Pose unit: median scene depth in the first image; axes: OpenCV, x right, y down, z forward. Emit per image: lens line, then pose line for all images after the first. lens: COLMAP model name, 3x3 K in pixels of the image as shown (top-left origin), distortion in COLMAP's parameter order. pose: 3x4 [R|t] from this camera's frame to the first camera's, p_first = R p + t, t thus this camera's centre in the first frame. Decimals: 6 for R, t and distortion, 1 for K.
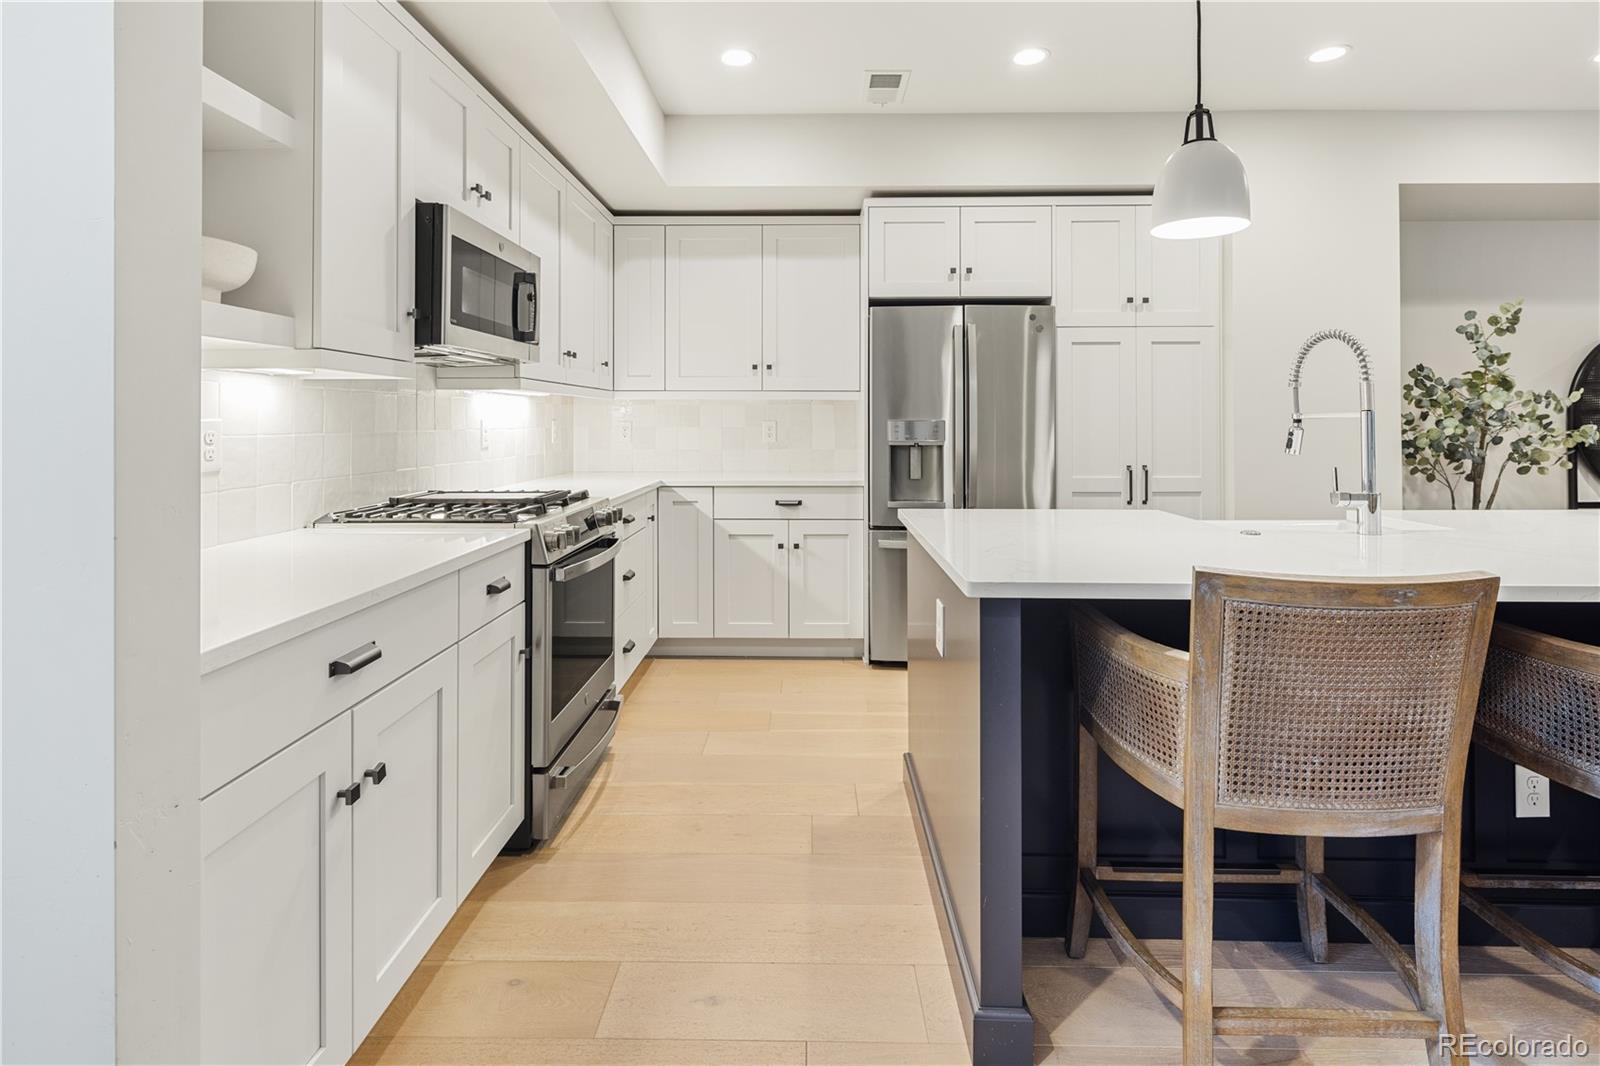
lens RADIAL K [[784.6, 0, 794.2], [0, 784.6, 414.6], [0, 0, 1]] dist [0.008109, -0.004703]
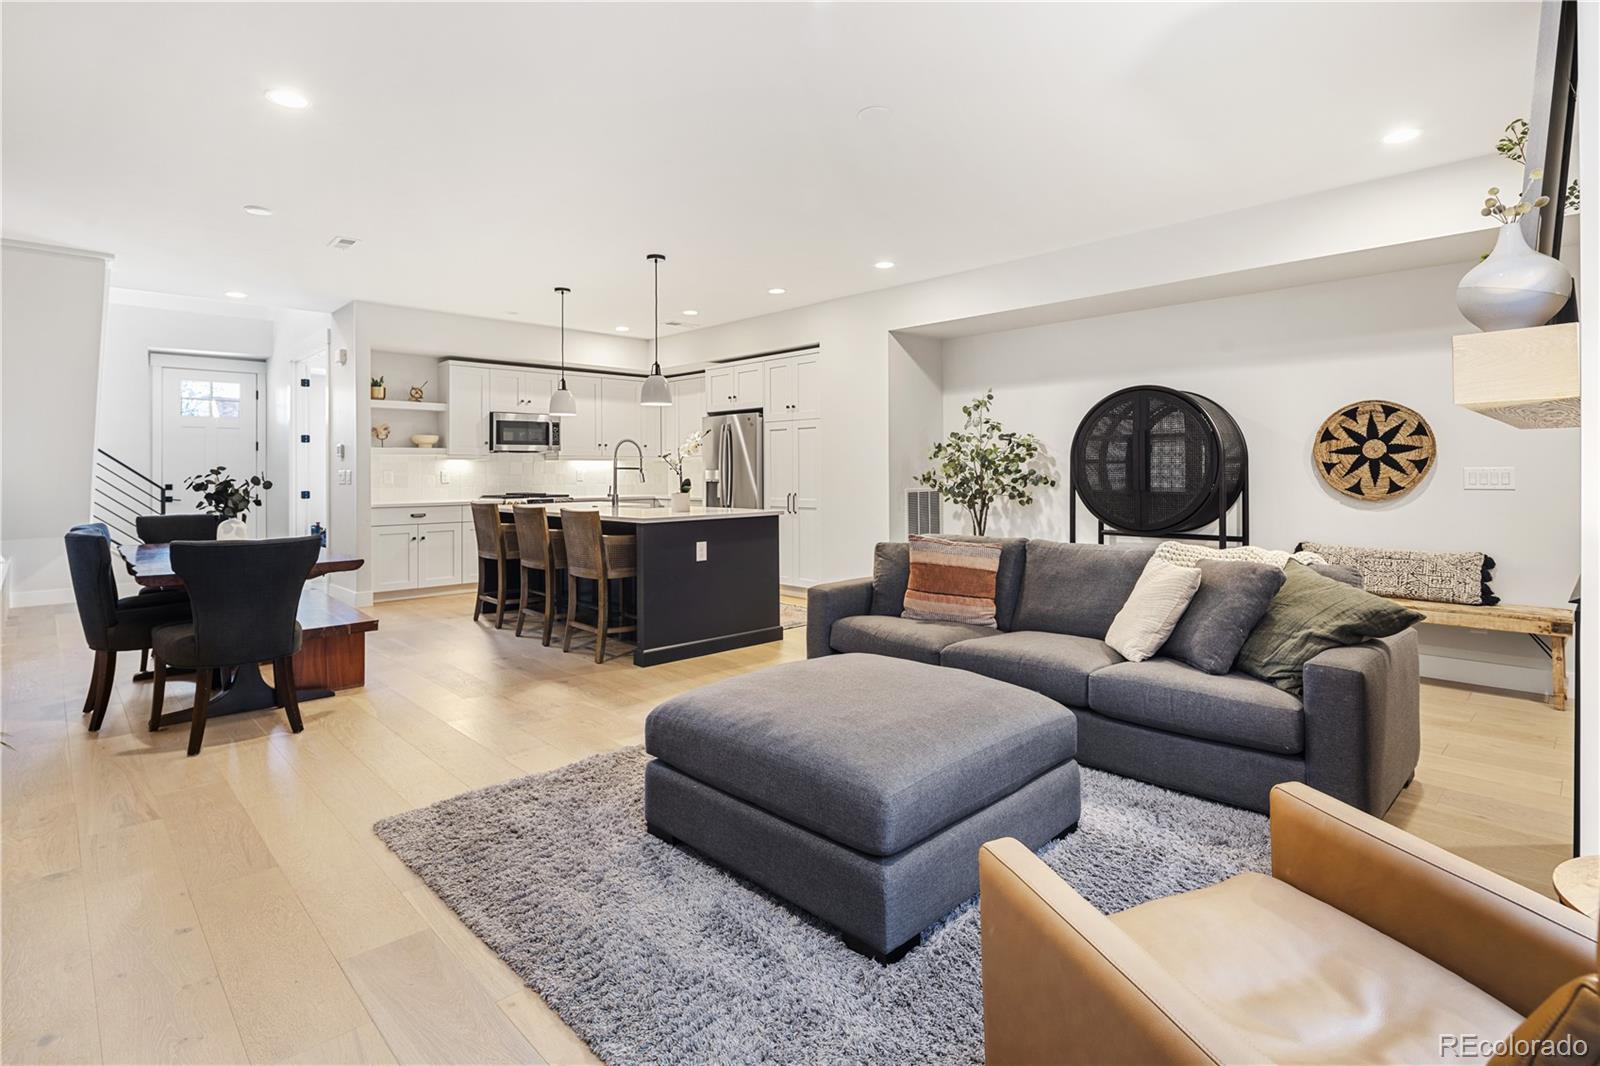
lens RADIAL K [[784.6, 0, 804.1], [0, 784.6, 468.2], [0, 0, 1]] dist [0.008109, -0.004703]
pose [[0.712657, -0.004806, -0.701497, 1.792392], [0.012299, 0.999908, 0.005644, -0.006703], [0.701405, -0.012650, 0.712650, -0.336911]]
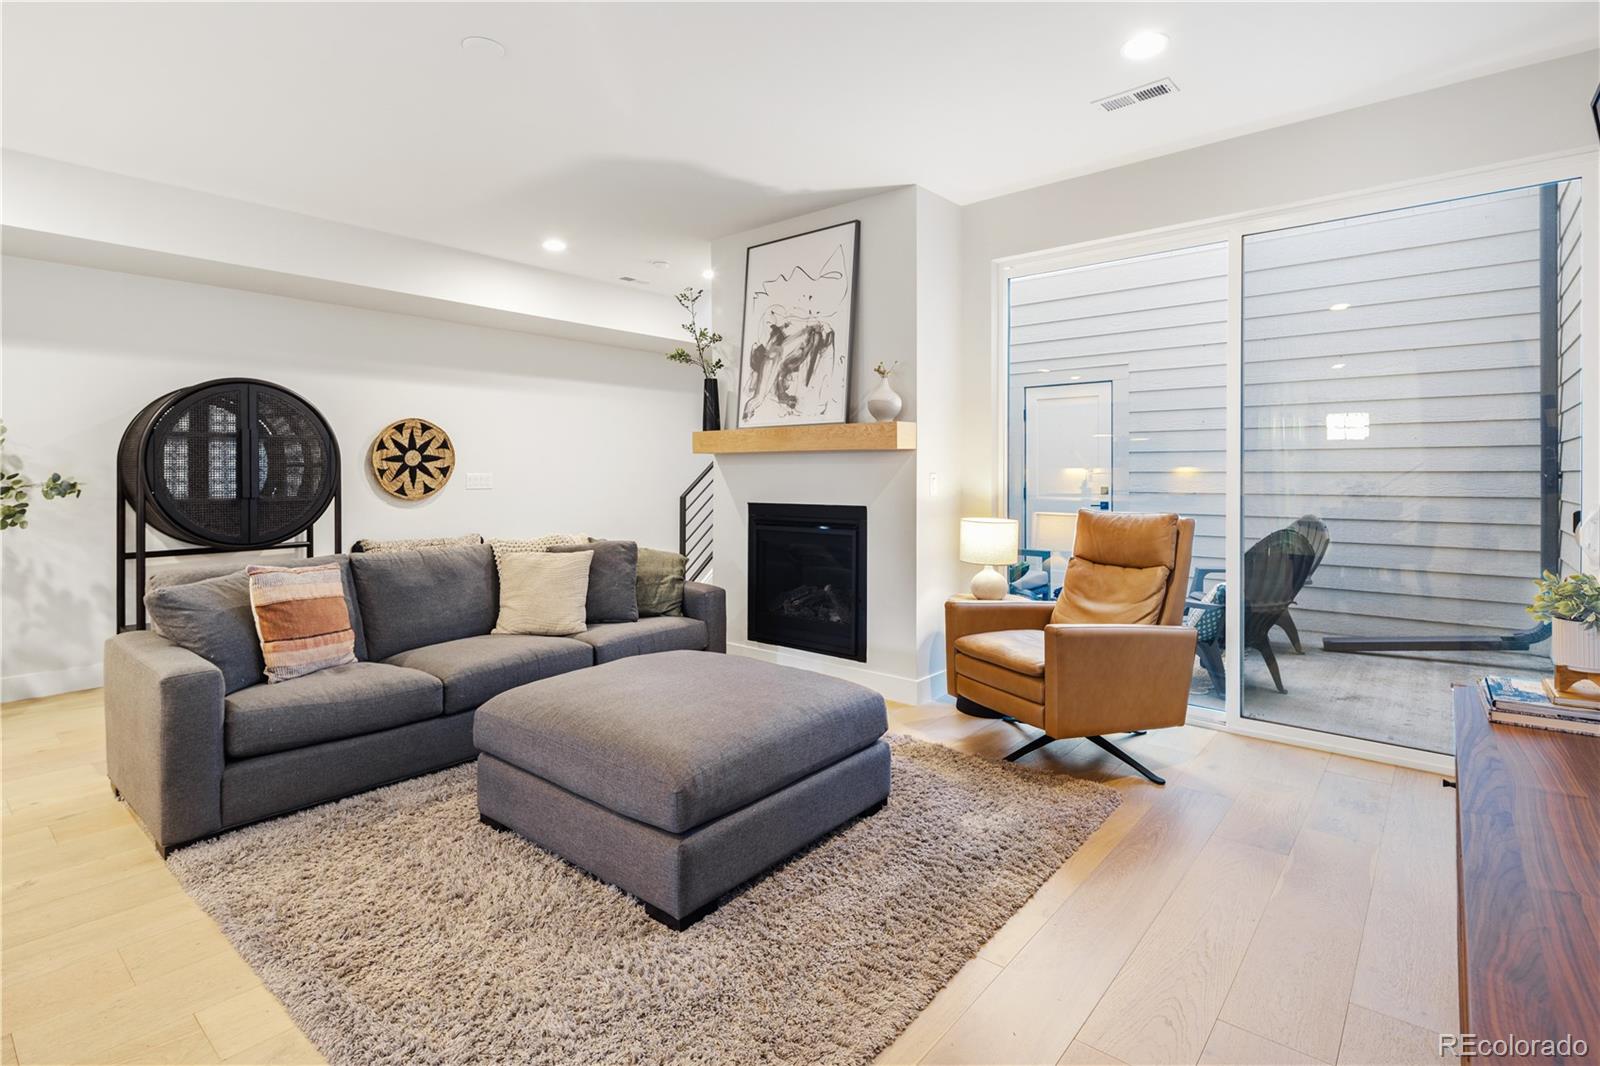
lens RADIAL K [[784.6, 0, 769.1], [0, 784.6, 476.4], [0, 0, 1]] dist [0.008109, -0.004703]
pose [[0.635260, -0.002907, 0.772293, 0.839182], [-0.006578, 0.999936, 0.009175, -0.002012], [-0.772270, -0.010908, 0.635200, -0.319429]]
